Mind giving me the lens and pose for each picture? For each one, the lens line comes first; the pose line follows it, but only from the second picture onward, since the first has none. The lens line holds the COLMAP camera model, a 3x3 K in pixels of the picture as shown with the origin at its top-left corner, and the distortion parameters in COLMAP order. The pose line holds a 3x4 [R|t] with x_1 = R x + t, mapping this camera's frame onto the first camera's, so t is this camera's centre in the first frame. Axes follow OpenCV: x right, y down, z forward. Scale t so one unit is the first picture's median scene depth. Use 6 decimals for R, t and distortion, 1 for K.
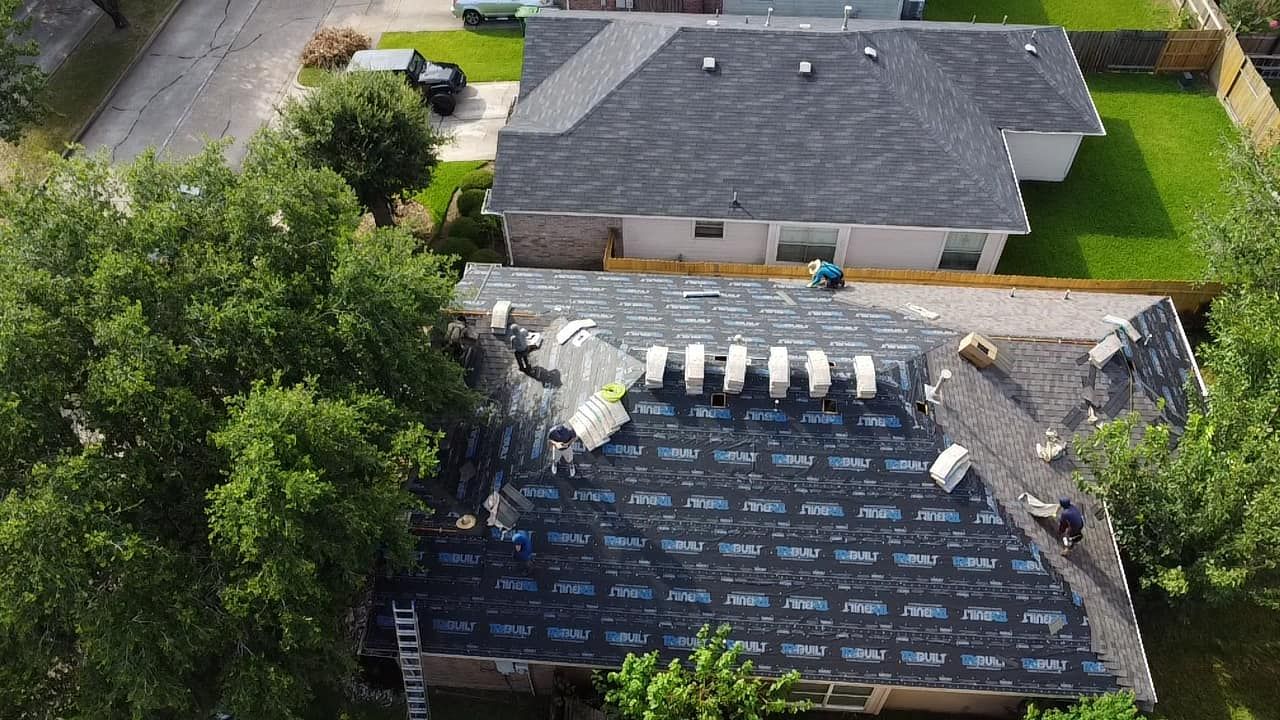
lens RADIAL K [[928.4, 0, 640.0], [0, 928.4, 360.0], [0, 0, 1]] dist [-0.030834, -0.001502]
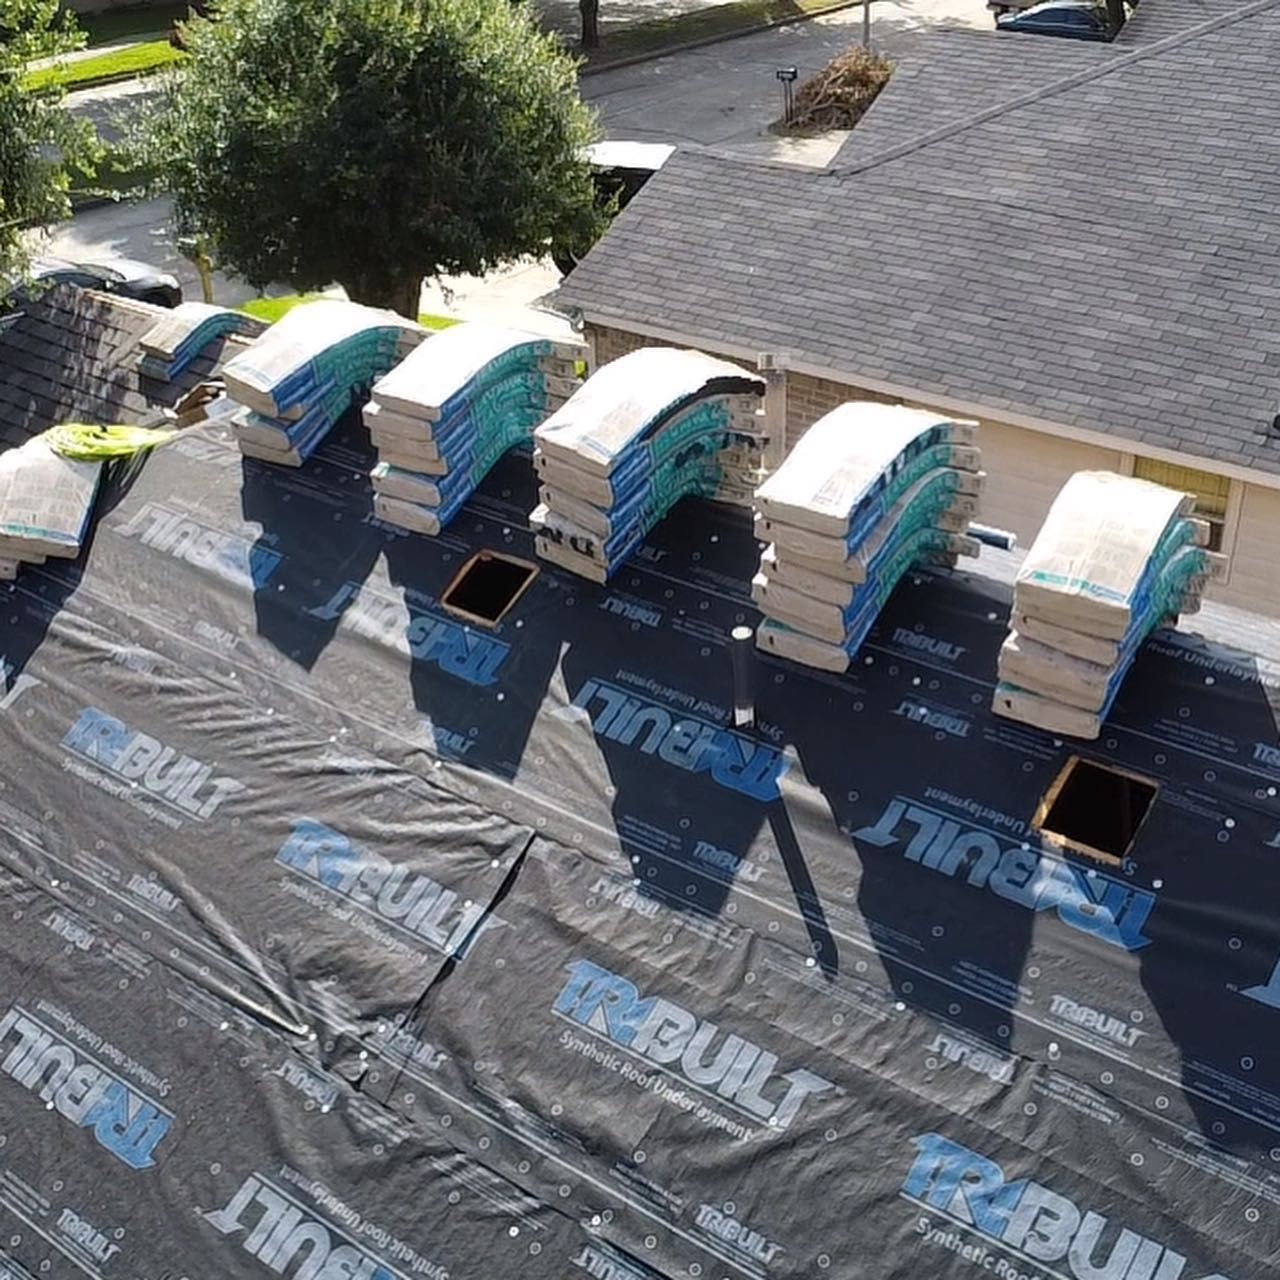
lens RADIAL K [[1623.8, 0, 640.0], [0, 1623.8, 640.0], [0, 0, 1]] dist [0.004937, 0.015236]
pose [[0.841954, 0.273518, -0.465082, 0.254951], [-0.420071, 0.873259, -0.246900, 0.116745], [0.338605, 0.403246, 0.850141, 0.766957]]
